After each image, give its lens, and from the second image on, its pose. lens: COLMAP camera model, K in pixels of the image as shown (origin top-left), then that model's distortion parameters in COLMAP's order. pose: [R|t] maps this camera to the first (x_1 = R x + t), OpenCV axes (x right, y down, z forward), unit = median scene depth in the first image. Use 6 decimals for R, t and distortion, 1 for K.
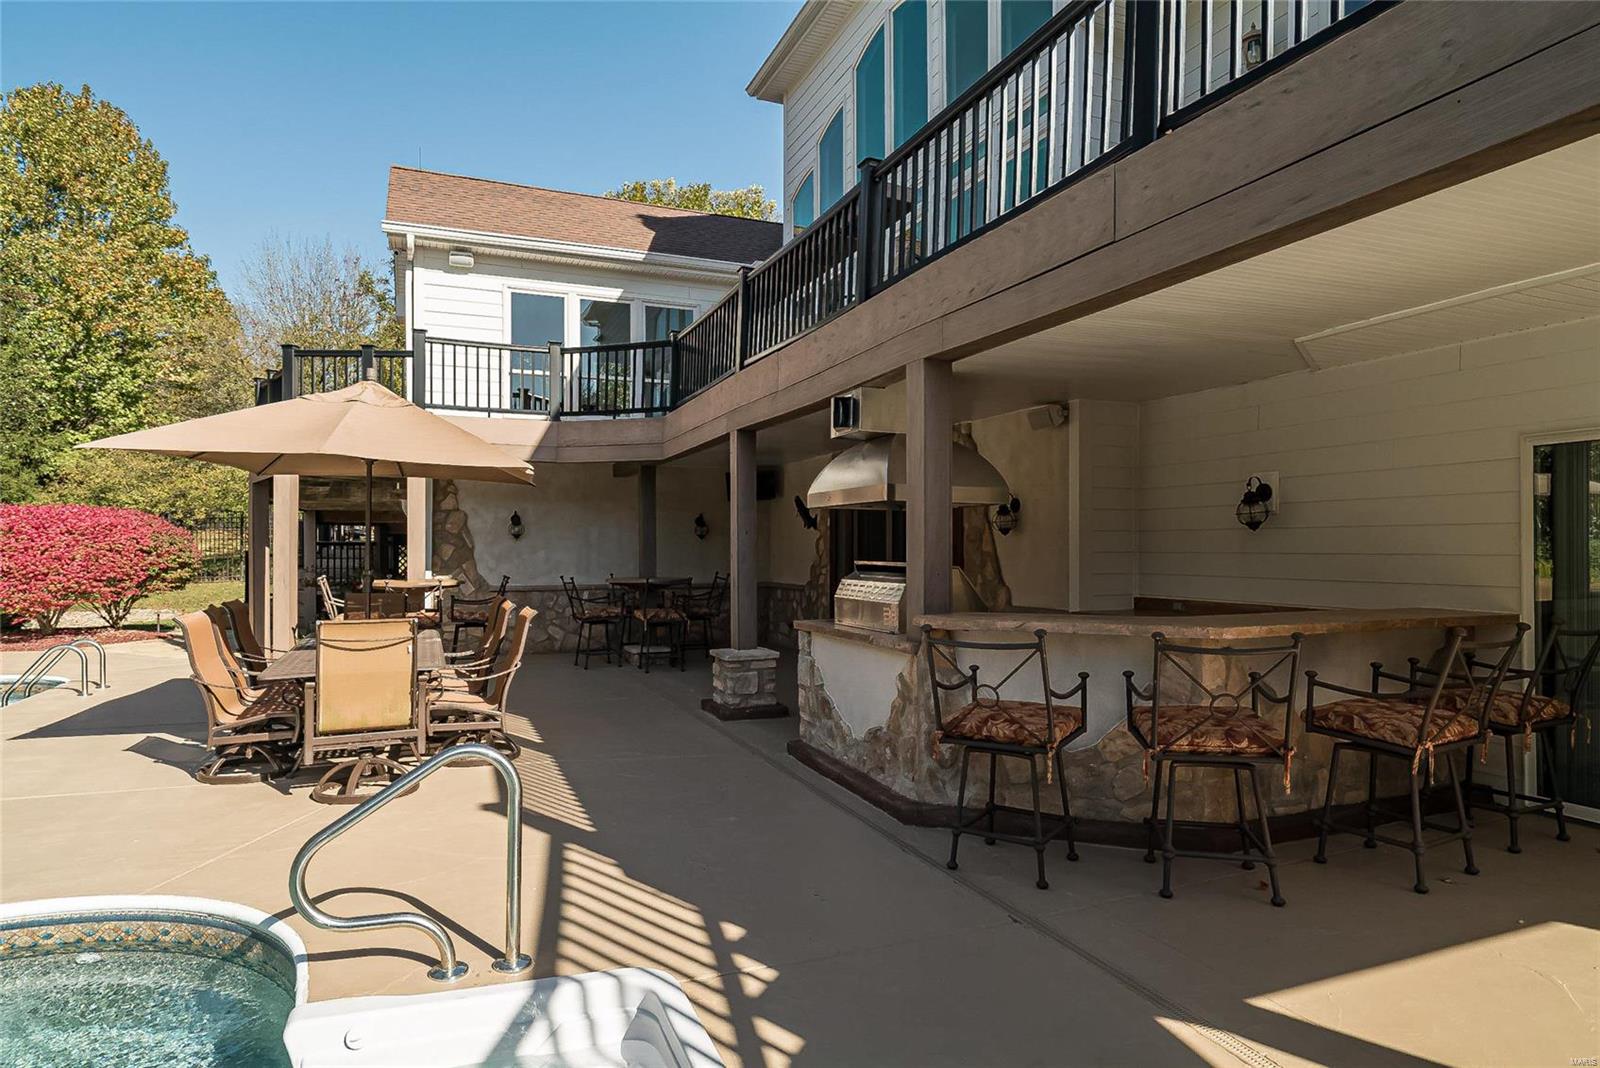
lens RADIAL K [[938.1, 0, 801.1], [0, 938.1, 540.2], [0, 0, 1]] dist [-0.003271, 0.000098]
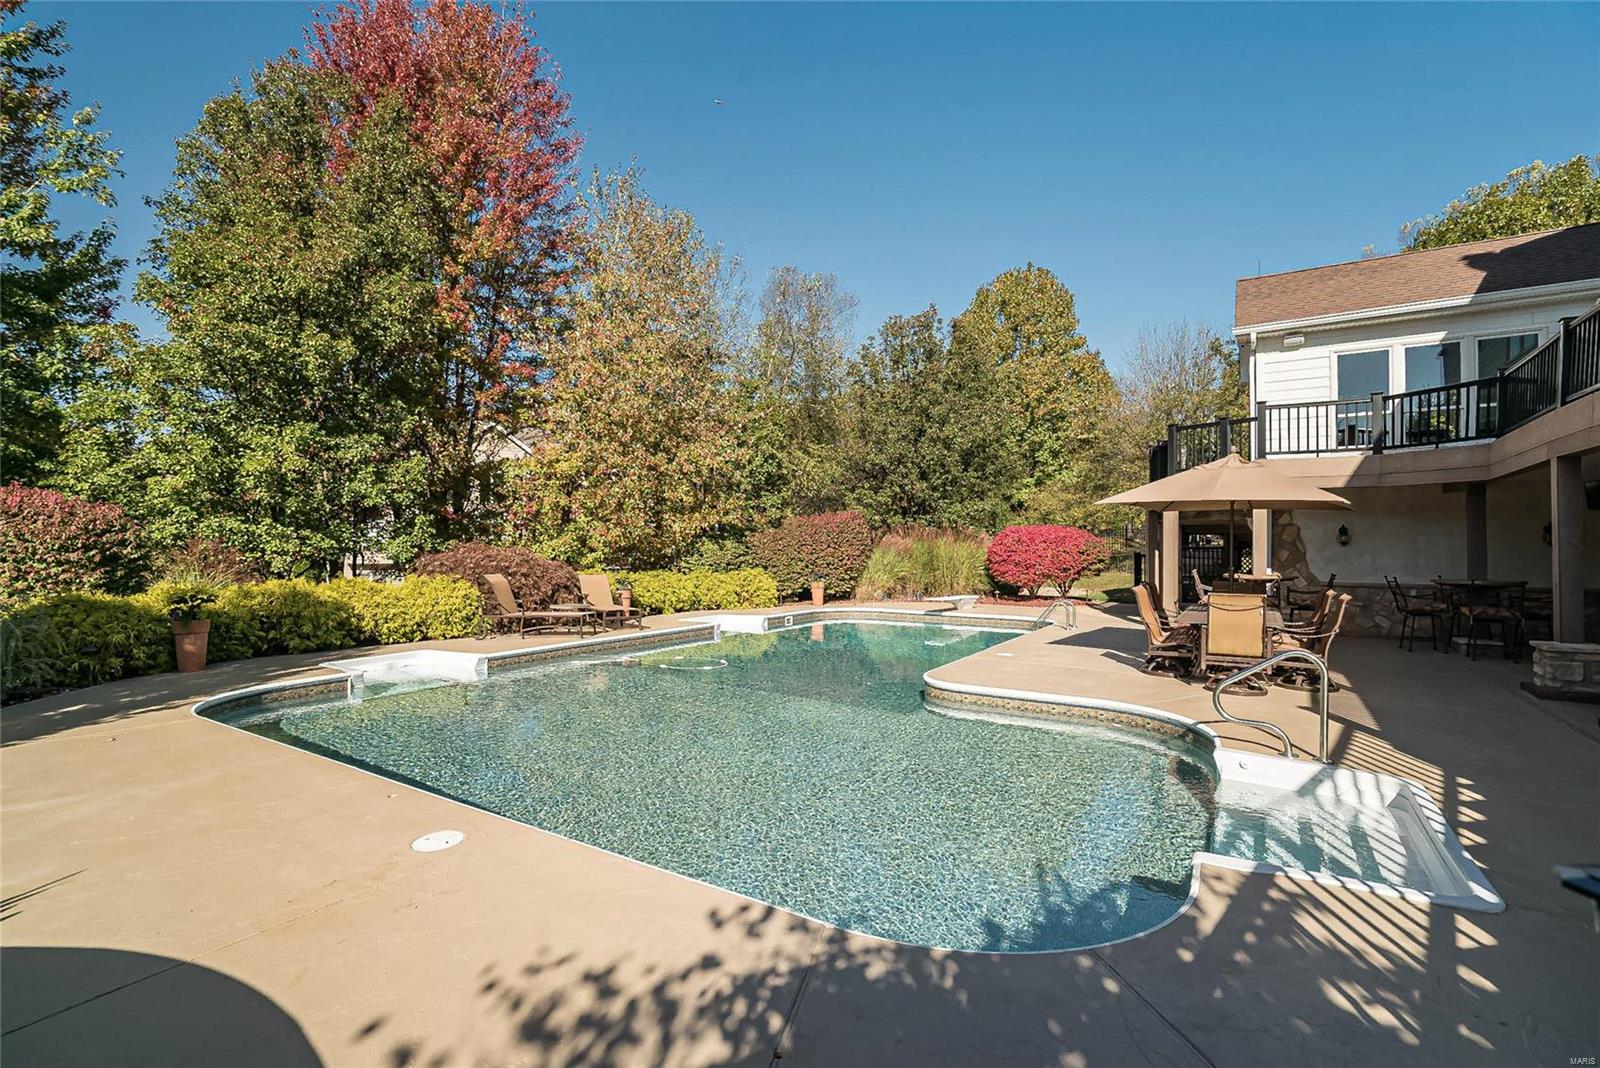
lens RADIAL K [[728.8, 0, 803.6], [0, 728.8, 534.8], [0, 0, 1]] dist [-0.001332, 0.000970]
pose [[0.588179, -0.008522, -0.808686, 0.079584], [-0.000798, 0.999938, -0.011118, -0.005735], [0.808731, 0.007184, 0.588135, -0.216356]]
